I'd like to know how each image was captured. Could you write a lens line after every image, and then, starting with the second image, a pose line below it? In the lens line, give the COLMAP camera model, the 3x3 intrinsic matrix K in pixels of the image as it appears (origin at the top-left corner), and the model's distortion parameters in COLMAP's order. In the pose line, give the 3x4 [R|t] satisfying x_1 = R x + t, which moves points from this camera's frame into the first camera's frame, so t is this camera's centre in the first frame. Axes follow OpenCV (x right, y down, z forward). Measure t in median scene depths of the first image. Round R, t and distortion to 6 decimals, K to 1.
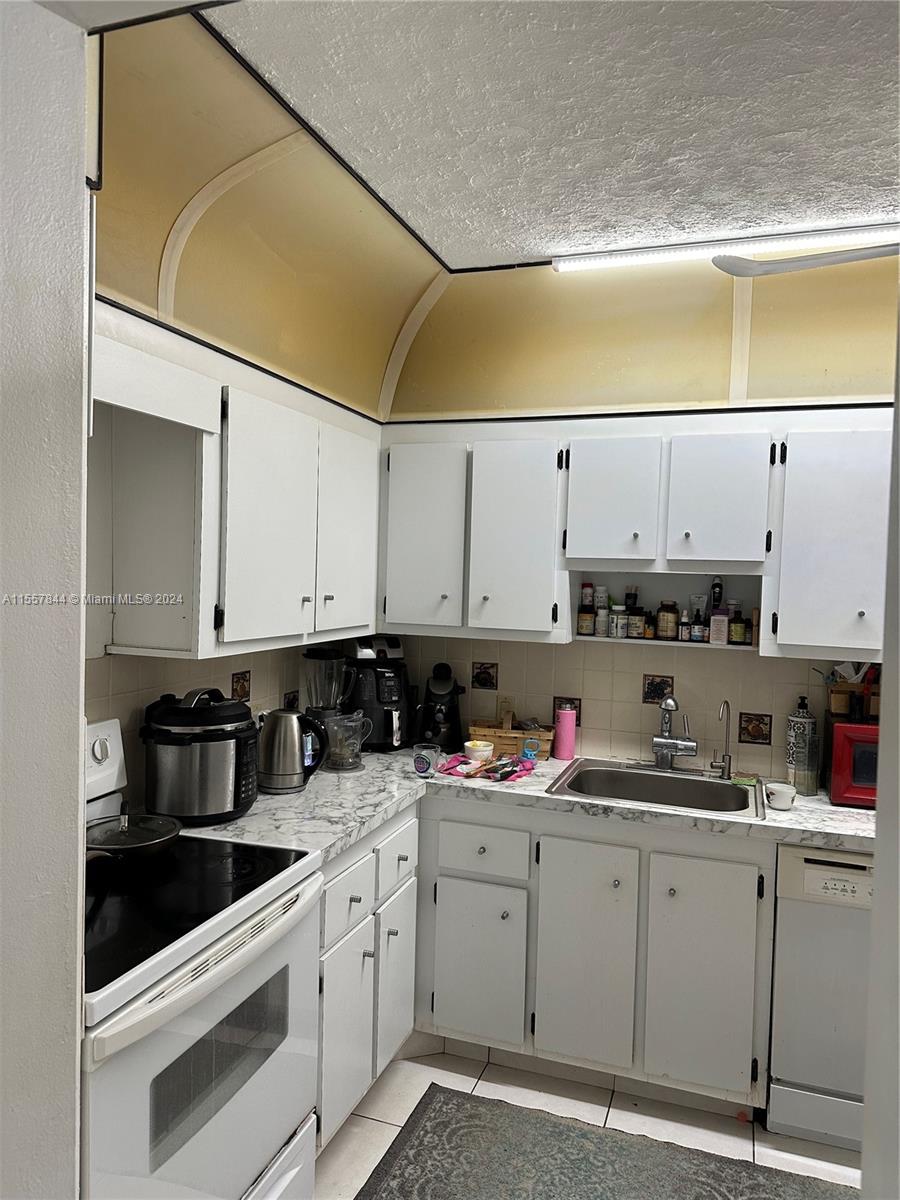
lens RADIAL K [[844.8, 0, 450.0], [0, 844.8, 600.0], [0, 0, 1]] dist [0.084692, -0.088961]
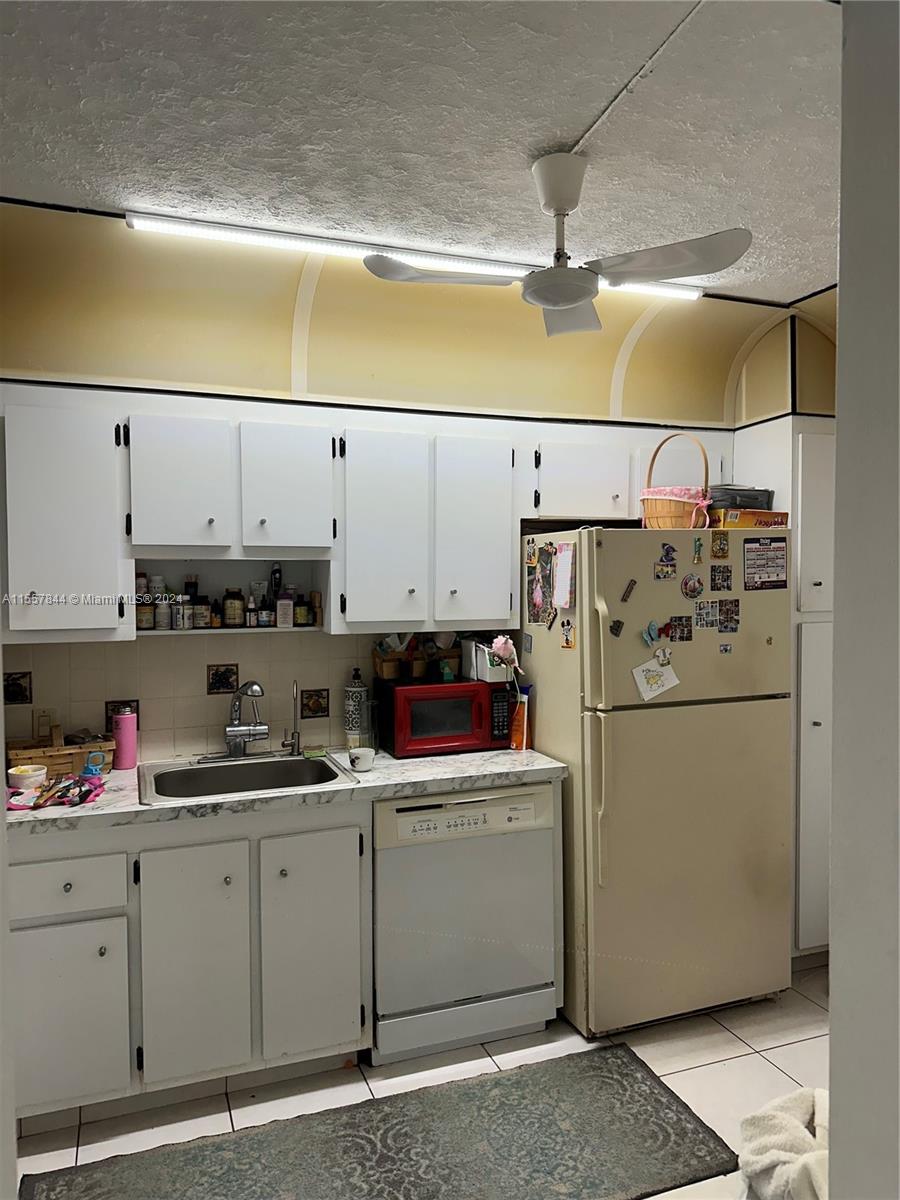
lens RADIAL K [[844.8, 0, 450.0], [0, 844.8, 600.0], [0, 0, 1]] dist [0.084692, -0.088961]
pose [[0.771701, -0.057840, 0.633350, -0.195715], [0.051238, 0.998273, 0.028736, -0.000667], [-0.633919, 0.010276, 0.773331, 0.081603]]
